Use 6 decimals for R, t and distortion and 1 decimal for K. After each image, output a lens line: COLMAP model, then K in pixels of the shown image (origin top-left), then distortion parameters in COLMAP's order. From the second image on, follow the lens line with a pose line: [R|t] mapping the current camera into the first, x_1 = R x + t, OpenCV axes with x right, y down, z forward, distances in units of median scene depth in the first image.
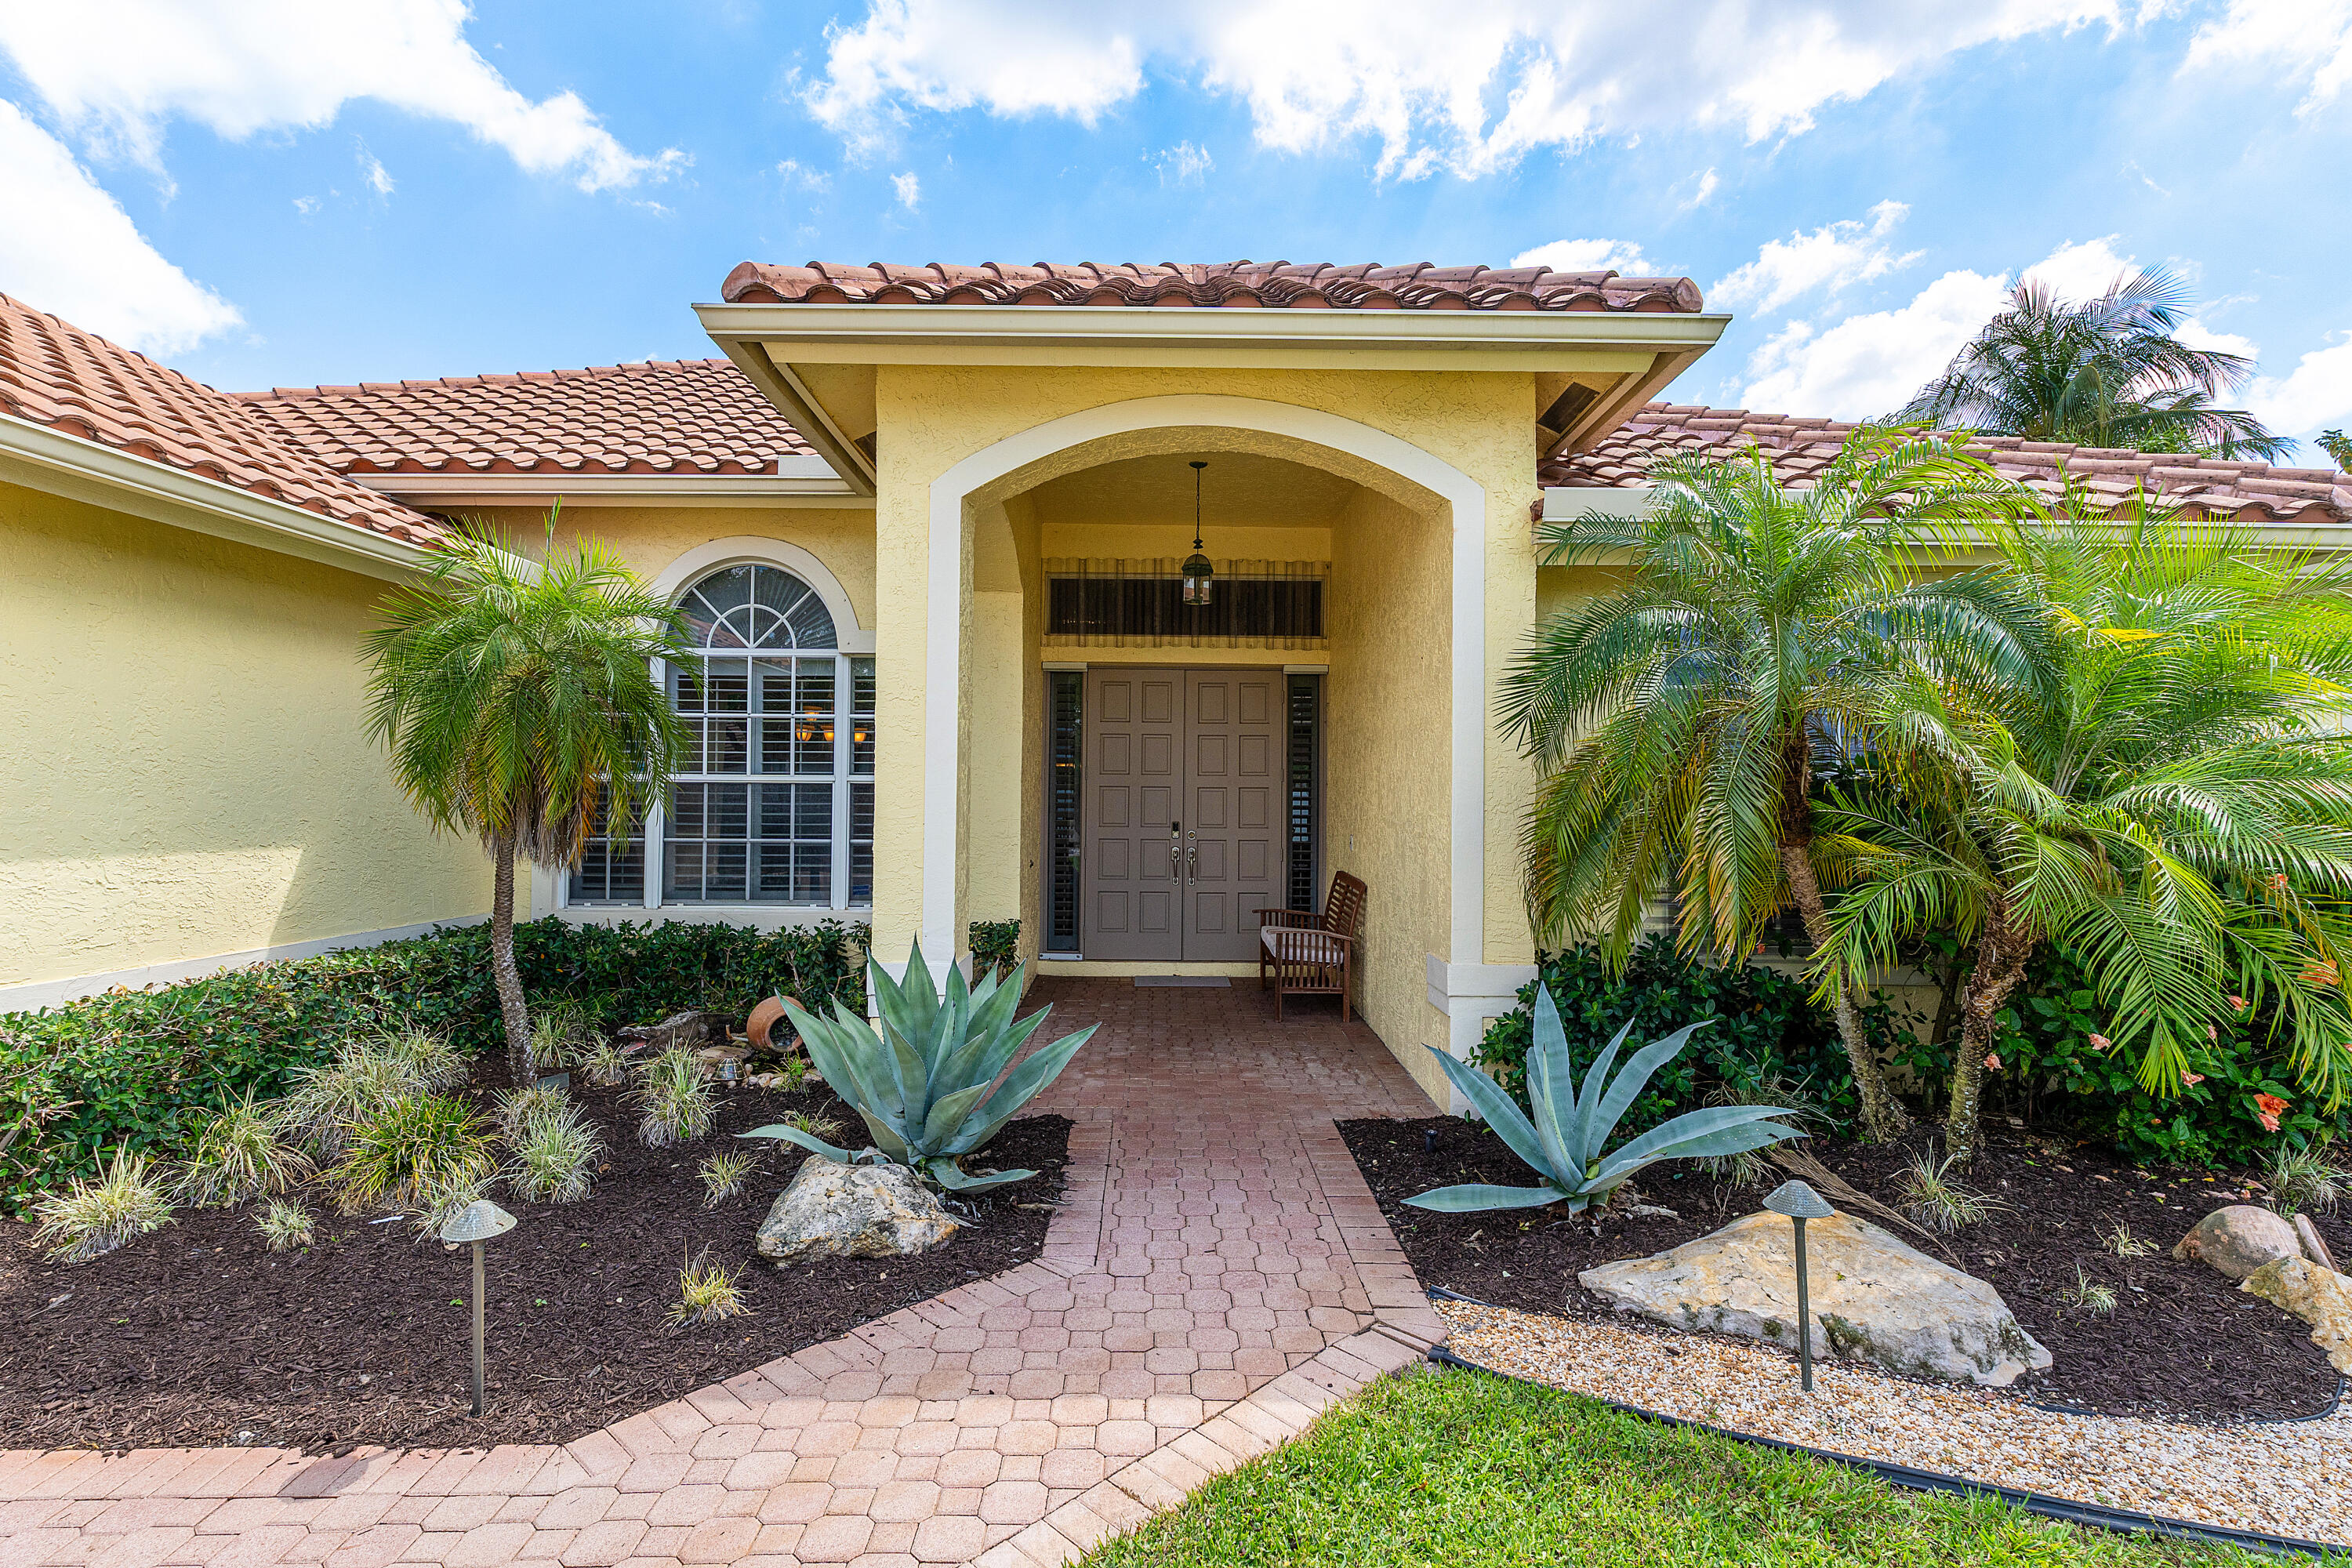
lens RADIAL K [[1094.4, 0, 1176.0], [0, 1094.4, 784.0], [0, 0, 1]] dist [0.000420, 0.000090]
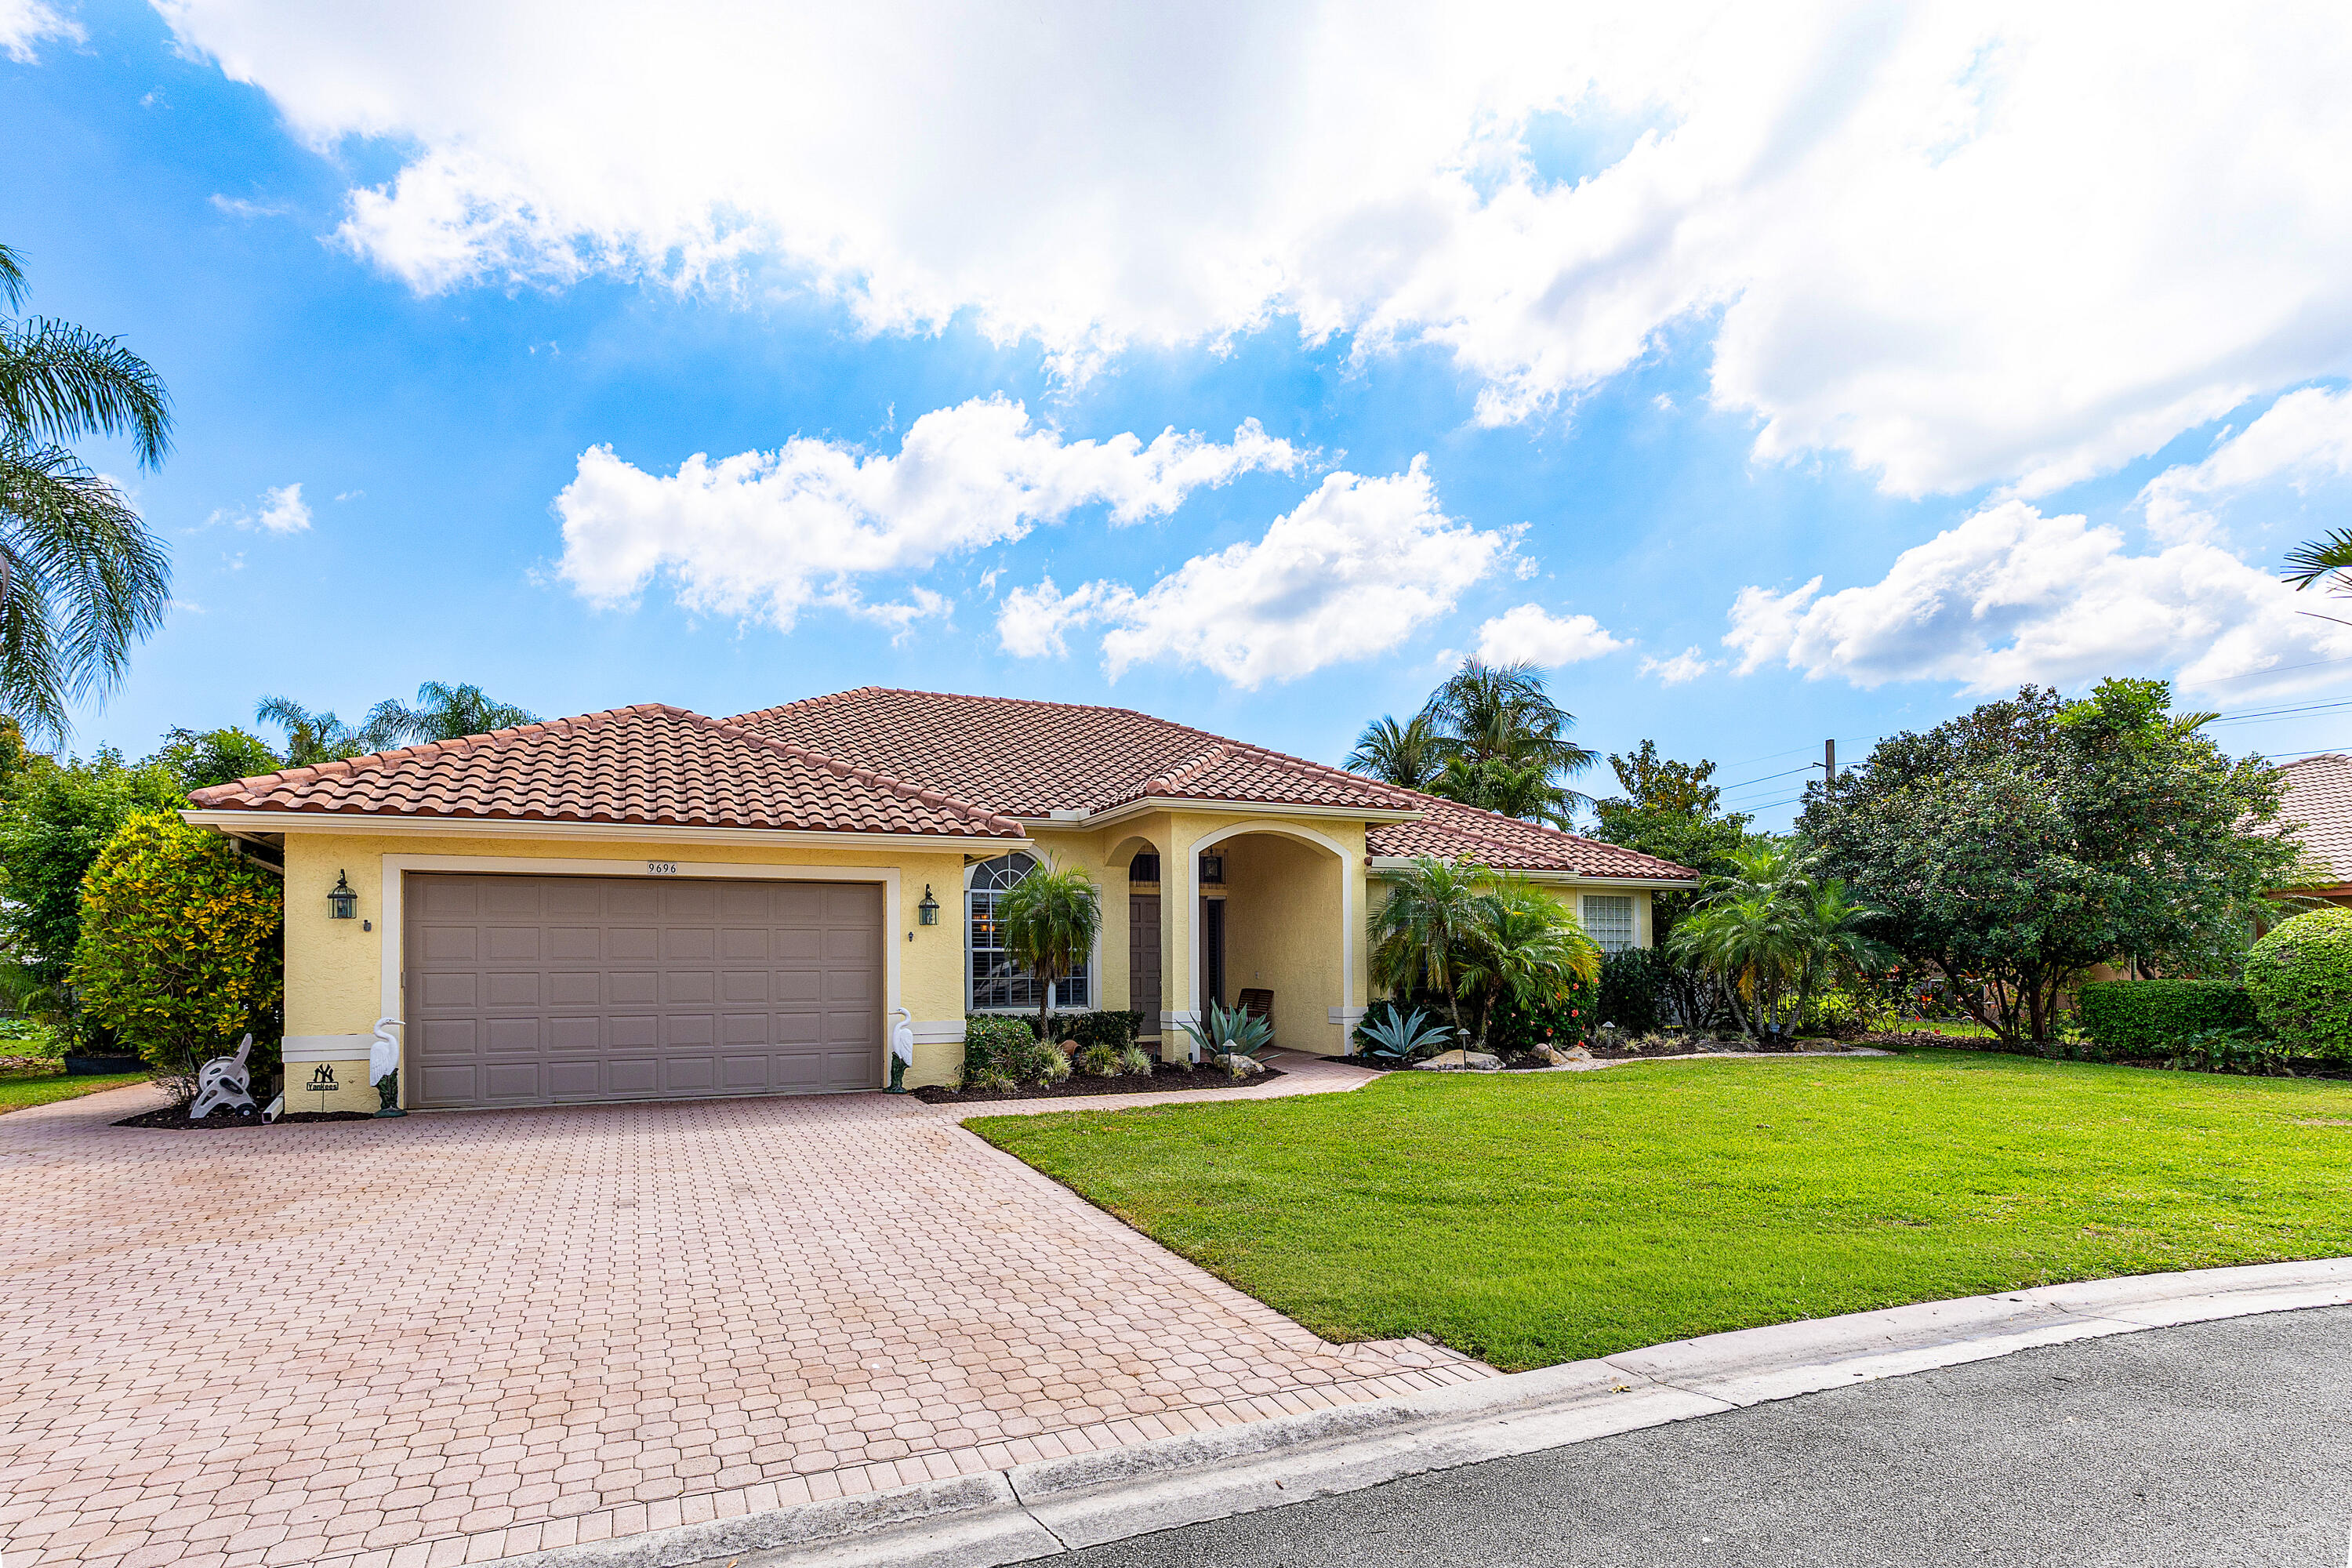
lens RADIAL K [[1114.0, 0, 1117.3], [0, 1114.0, 963.5], [0, 0, 1]] dist [0.000246, 0.000017]
pose [[0.935120, -0.010900, 0.354163, -1.325520], [0.009696, 0.999940, 0.005176, 0.017418], [-0.354198, -0.001406, 0.935169, -1.558768]]
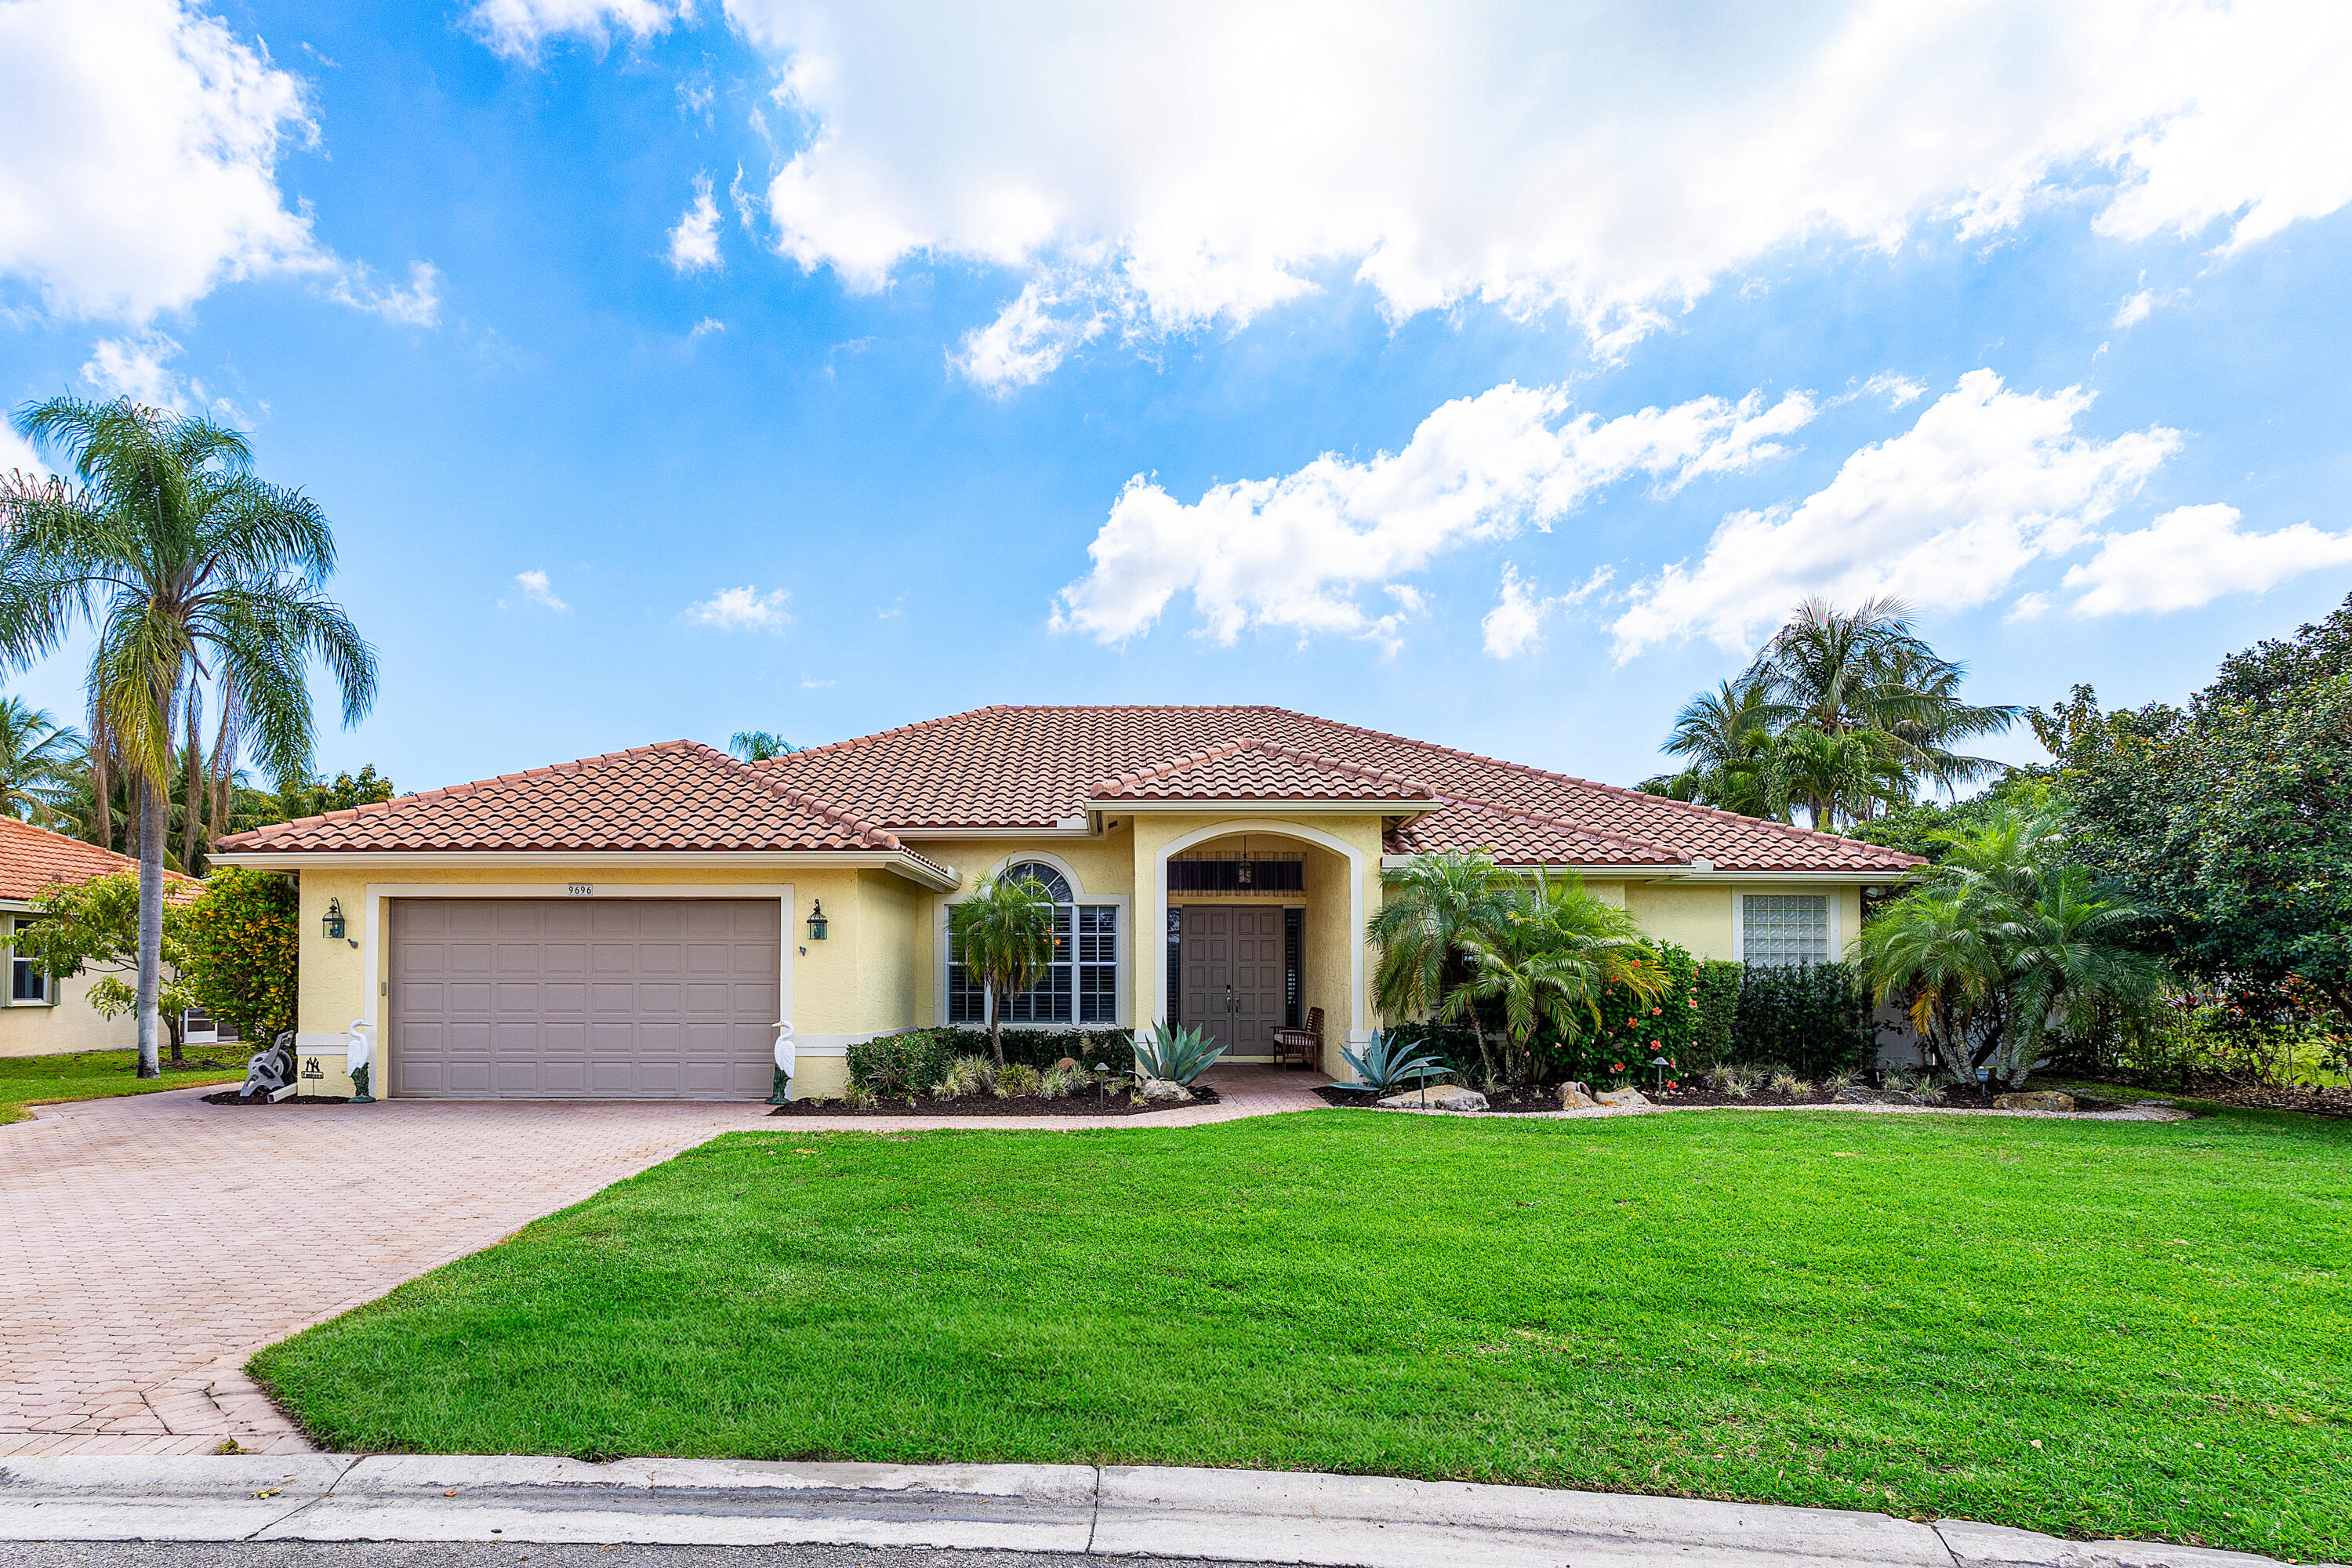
lens RADIAL K [[1114.0, 0, 1117.3], [0, 1114.0, 963.5], [0, 0, 1]] dist [0.000246, 0.000017]
pose [[0.999487, -0.005690, -0.031509, -0.214485], [0.005426, 0.999949, -0.008468, 0.019121], [0.031555, 0.008292, 0.999468, -1.578011]]
